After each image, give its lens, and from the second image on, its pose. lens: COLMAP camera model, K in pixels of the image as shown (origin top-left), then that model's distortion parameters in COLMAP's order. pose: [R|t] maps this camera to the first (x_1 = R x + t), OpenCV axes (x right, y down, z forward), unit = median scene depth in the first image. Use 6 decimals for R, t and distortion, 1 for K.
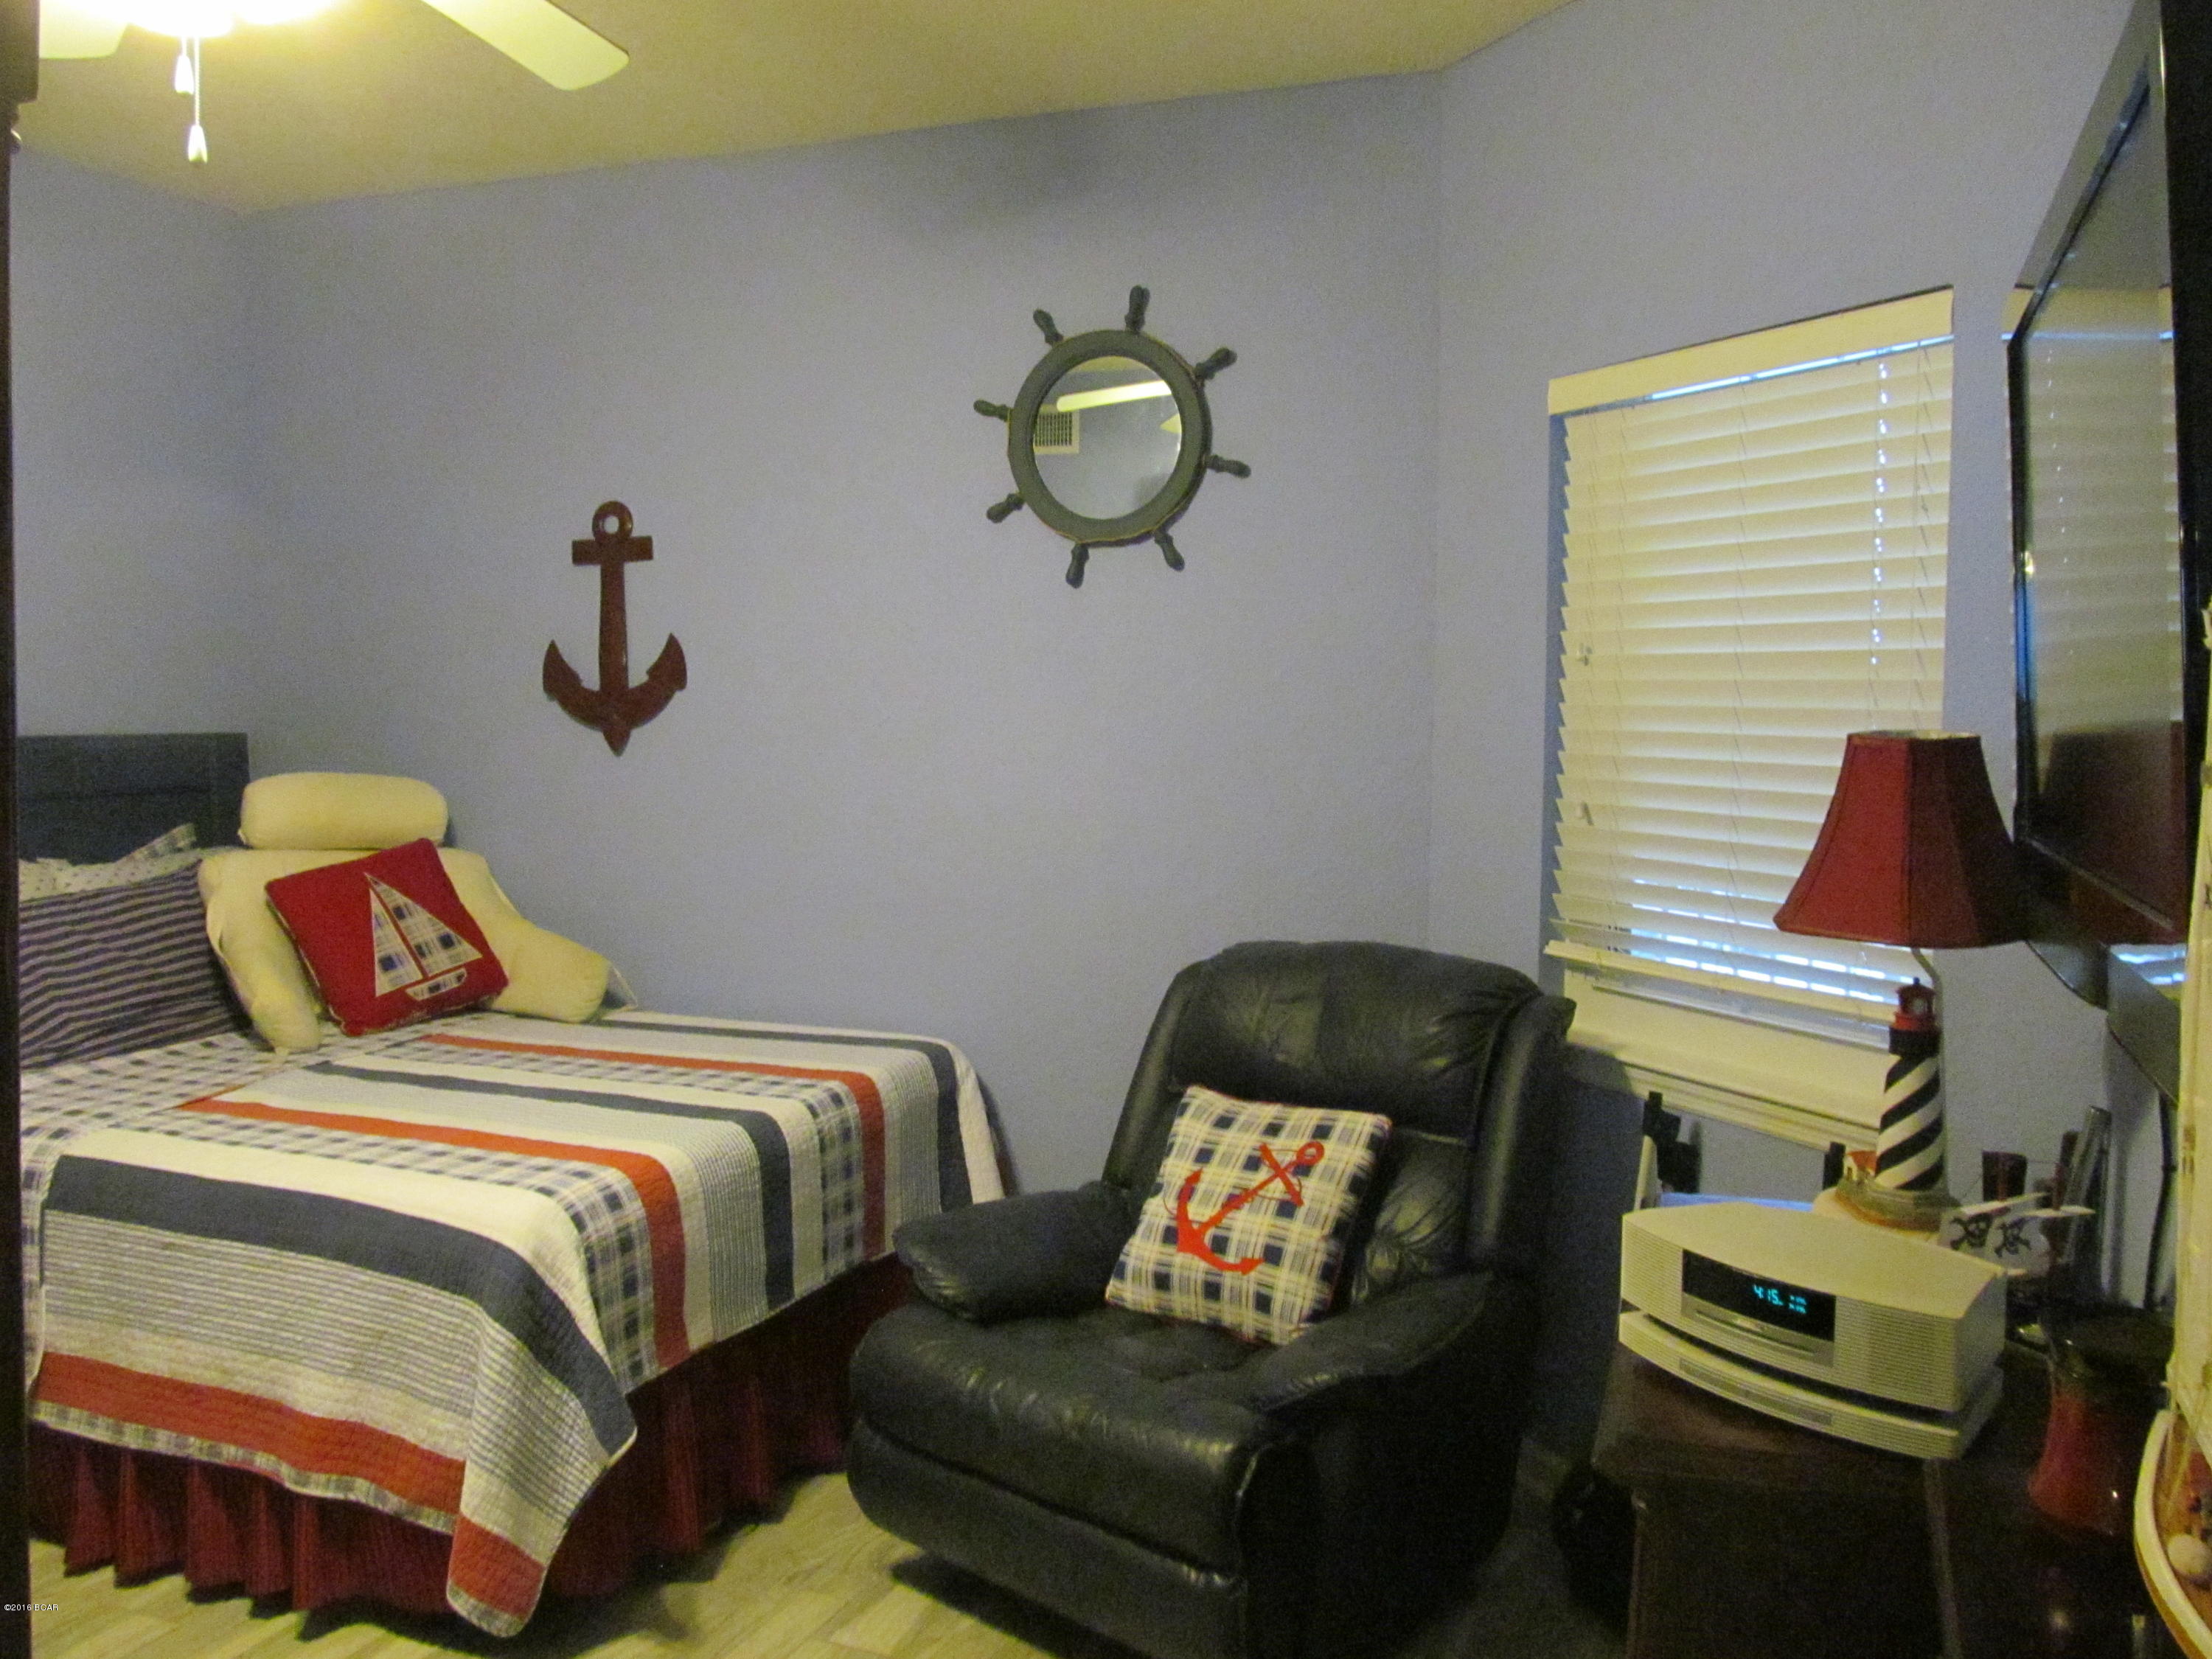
lens RADIAL K [[1814.1, 0, 1148.6], [0, 1814.1, 763.0], [0, 0, 1]] dist [-0.093299, 0.023385]
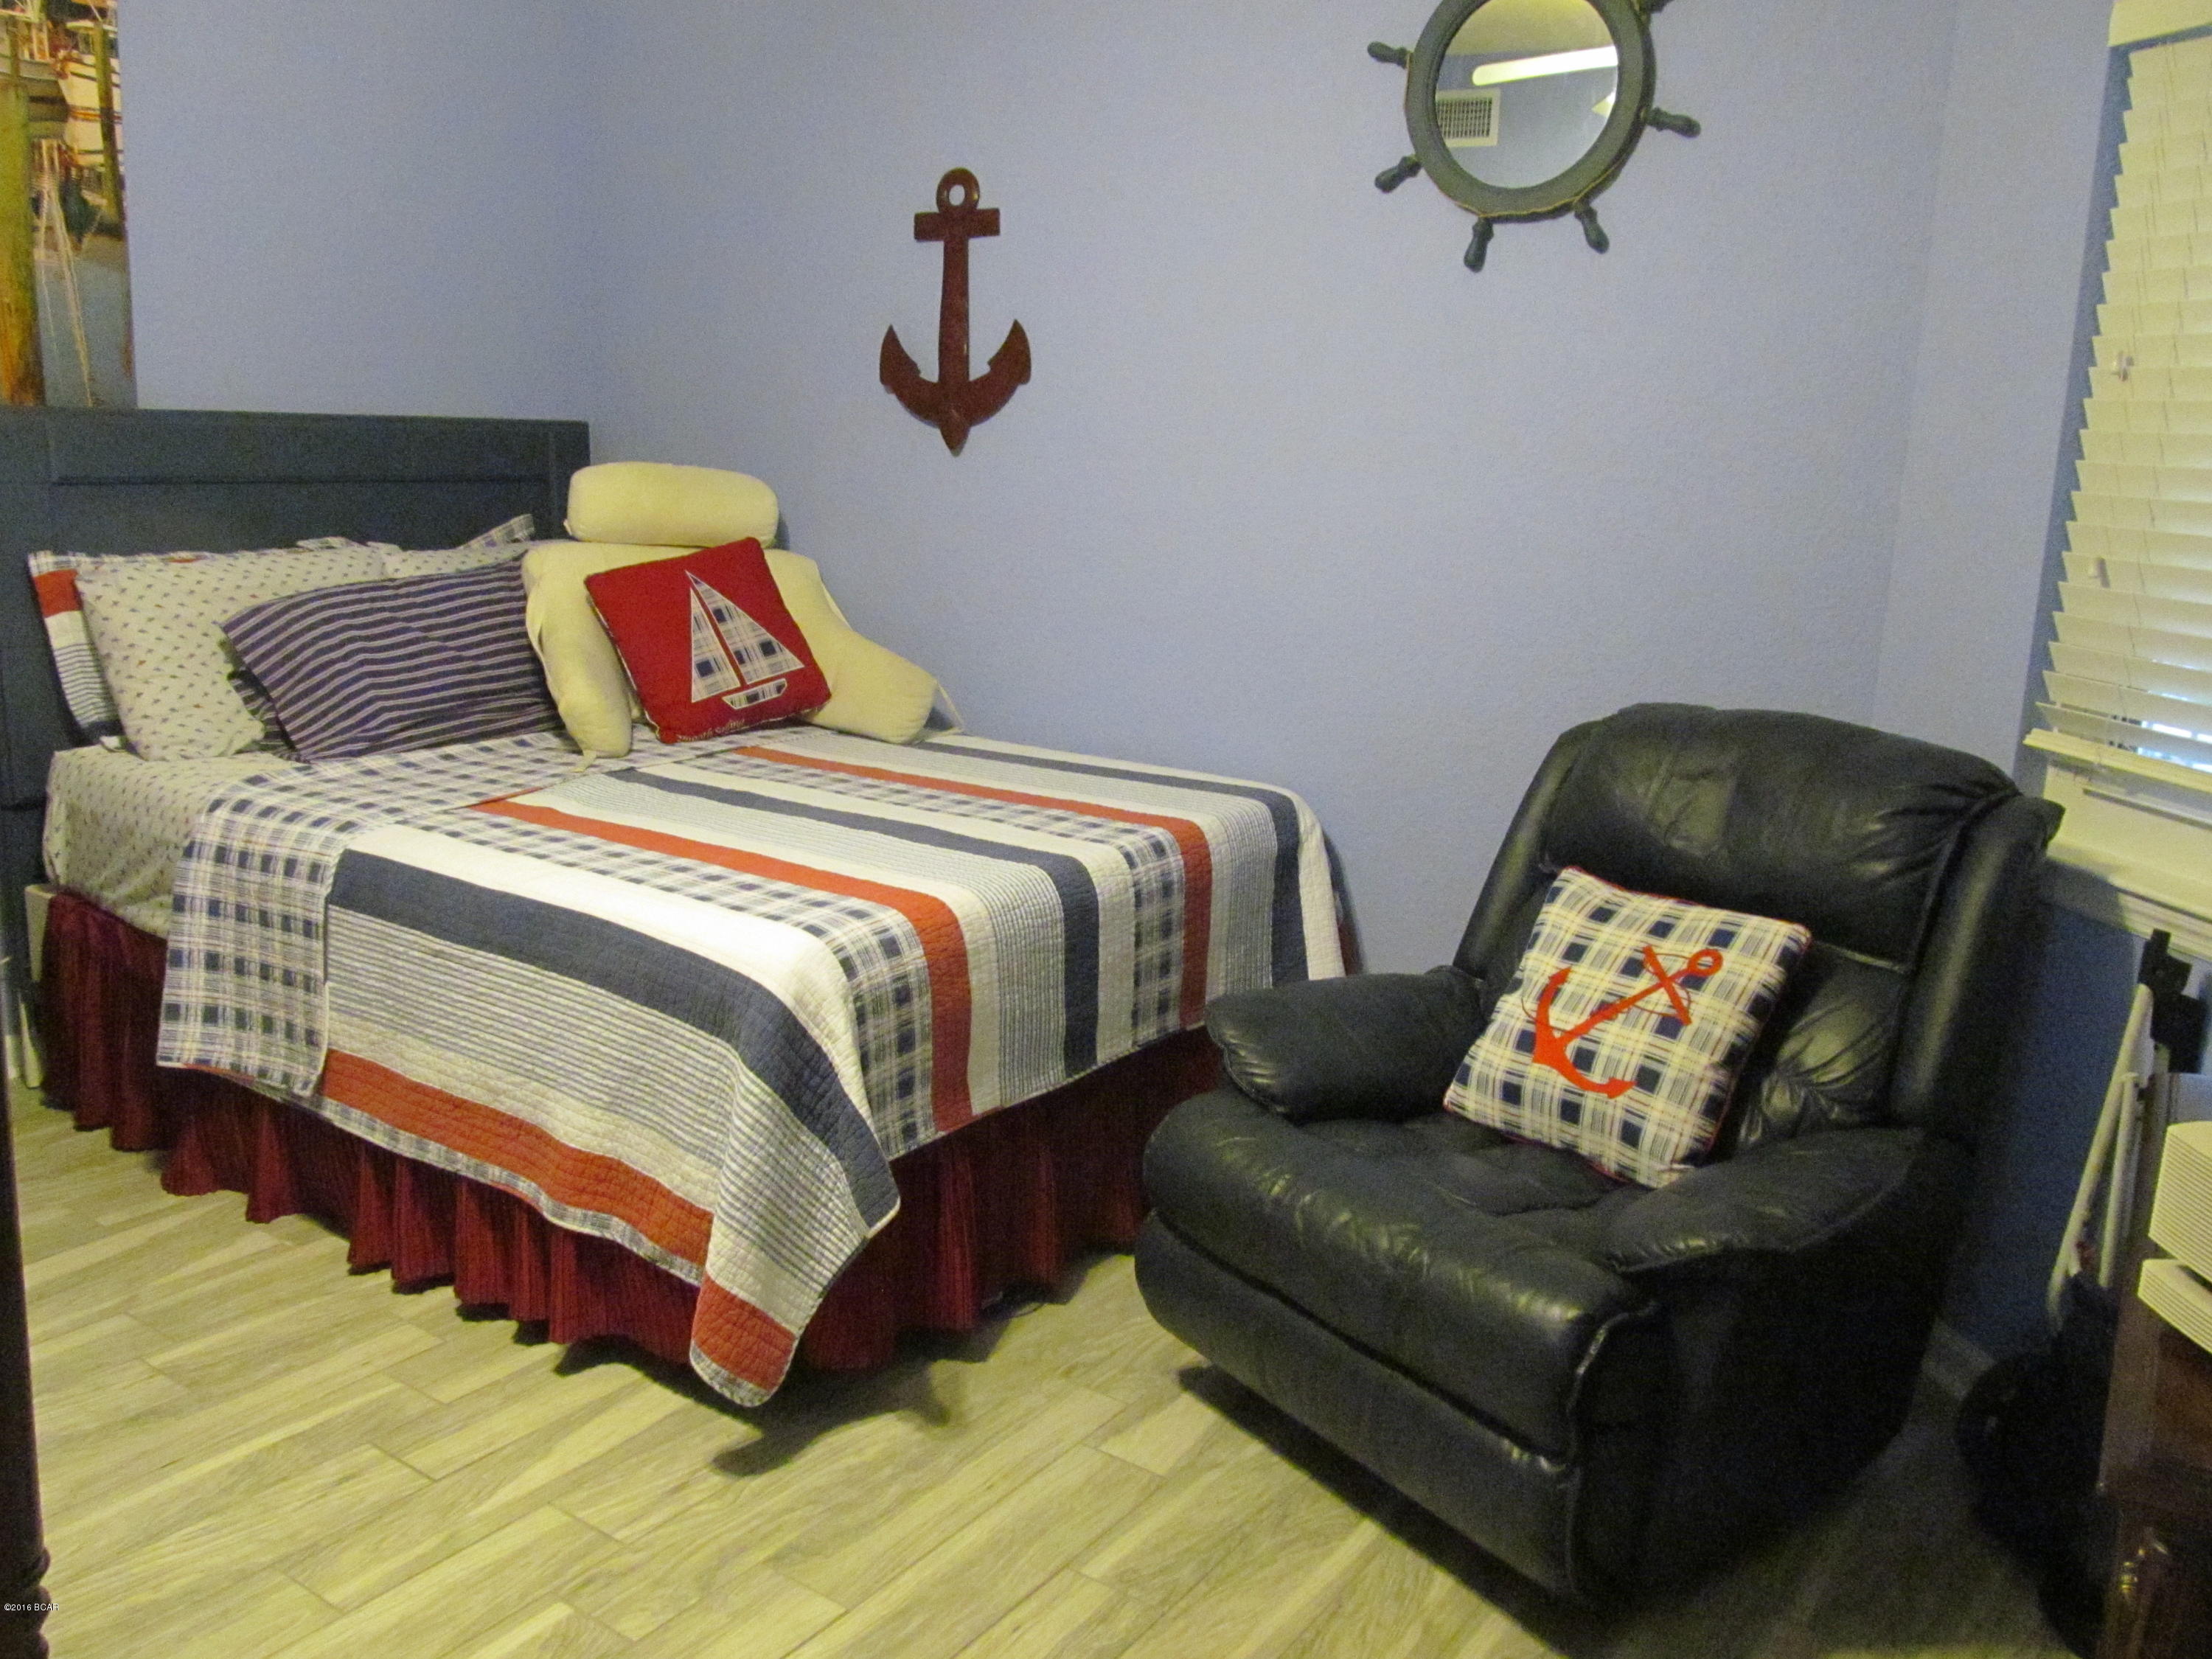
lens RADIAL K [[1840.8, 0, 1148.6], [0, 1840.8, 818.5], [0, 0, 1]] dist [-0.064303, 0.007166]
pose [[0.976065, 0.079758, -0.202324, 0.004970], [-0.044437, 0.983838, 0.173461, 0.016996], [0.212888, -0.160319, 0.963834, 0.146540]]
